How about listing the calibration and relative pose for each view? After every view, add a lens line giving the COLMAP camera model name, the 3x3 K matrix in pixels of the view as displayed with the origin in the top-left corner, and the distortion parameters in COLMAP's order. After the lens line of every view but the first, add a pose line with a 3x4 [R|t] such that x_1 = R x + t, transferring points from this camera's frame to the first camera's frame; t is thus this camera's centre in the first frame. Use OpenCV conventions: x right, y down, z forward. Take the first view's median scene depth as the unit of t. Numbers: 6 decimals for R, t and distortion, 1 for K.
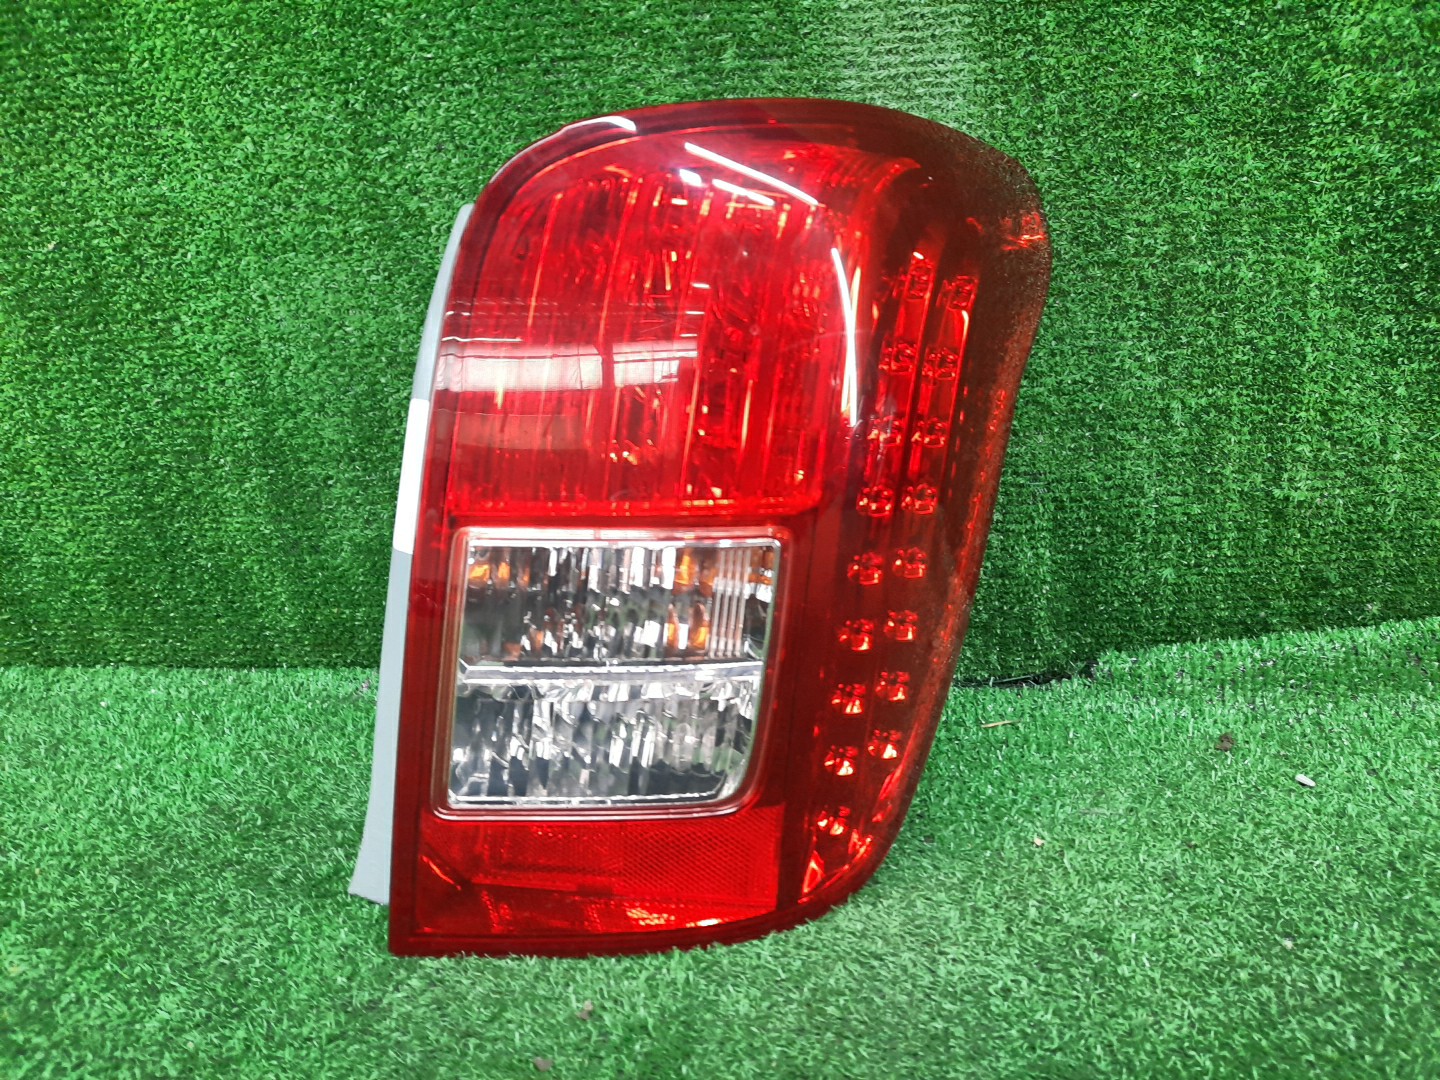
lens RADIAL K [[1076.4, 0, 728.7], [0, 1076.4, 546.2], [0, 0, 1]] dist [-0.036292, 0.105701]
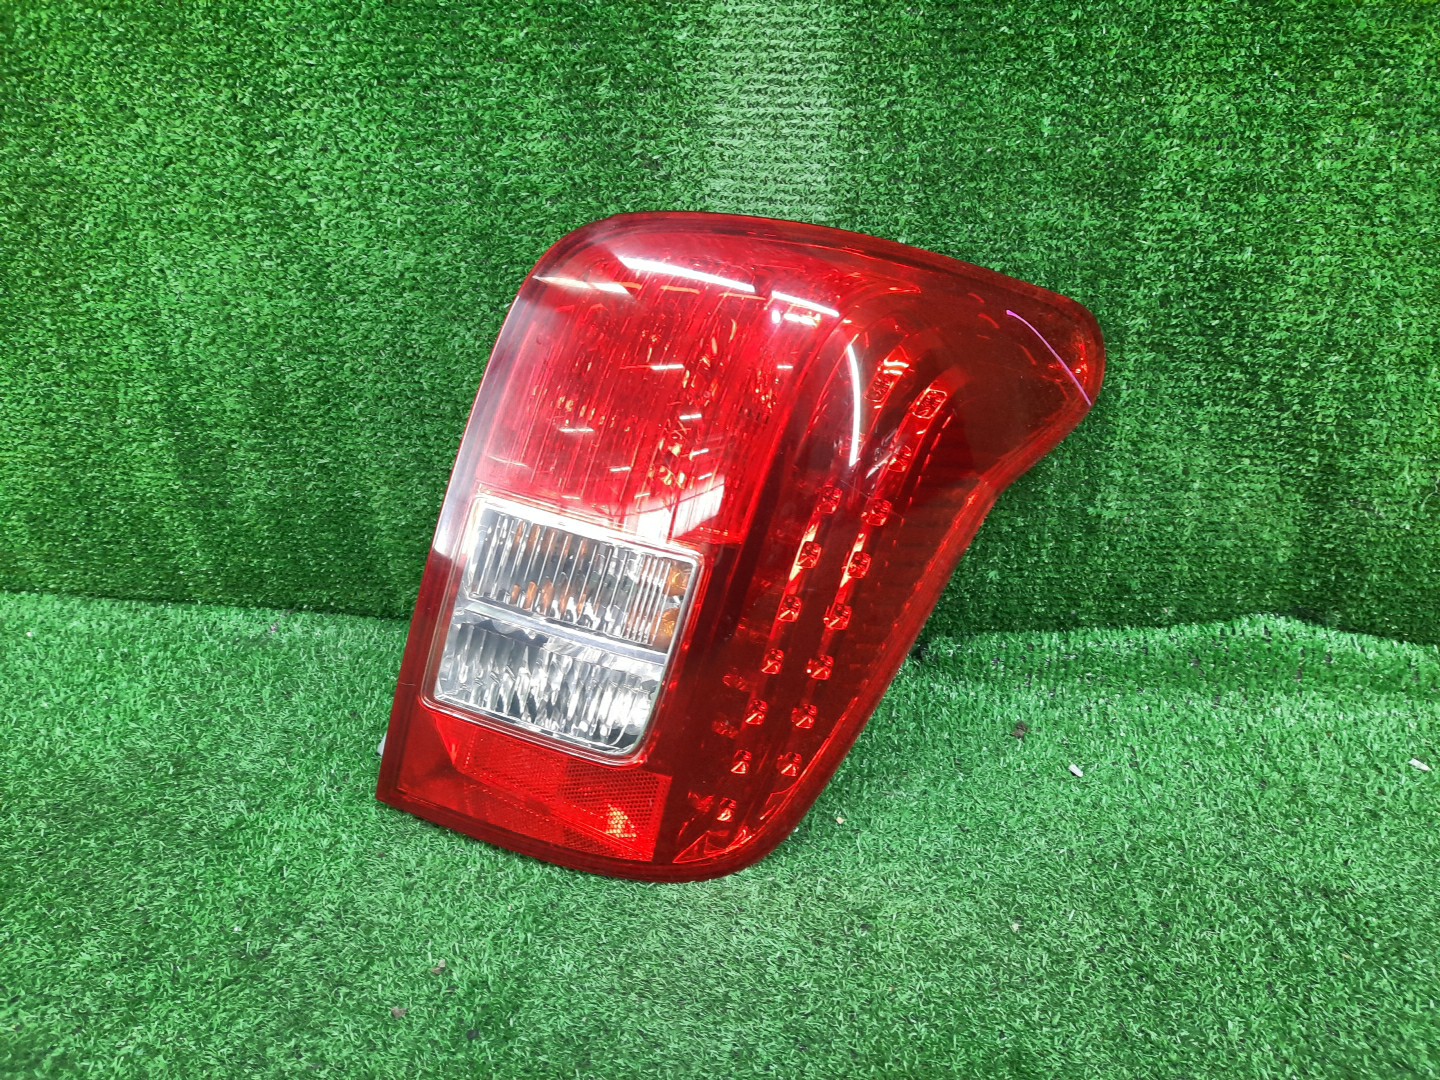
lens RADIAL K [[1079.3, 0, 739.5], [0, 1079.3, 548.7], [0, 0, 1]] dist [-0.020513, 0.038126]
pose [[0.998003, 0.041968, 0.047207, 0.093302], [-0.049270, 0.984885, 0.166055, -0.181832], [-0.039524, -0.168049, 0.984986, -0.099196]]
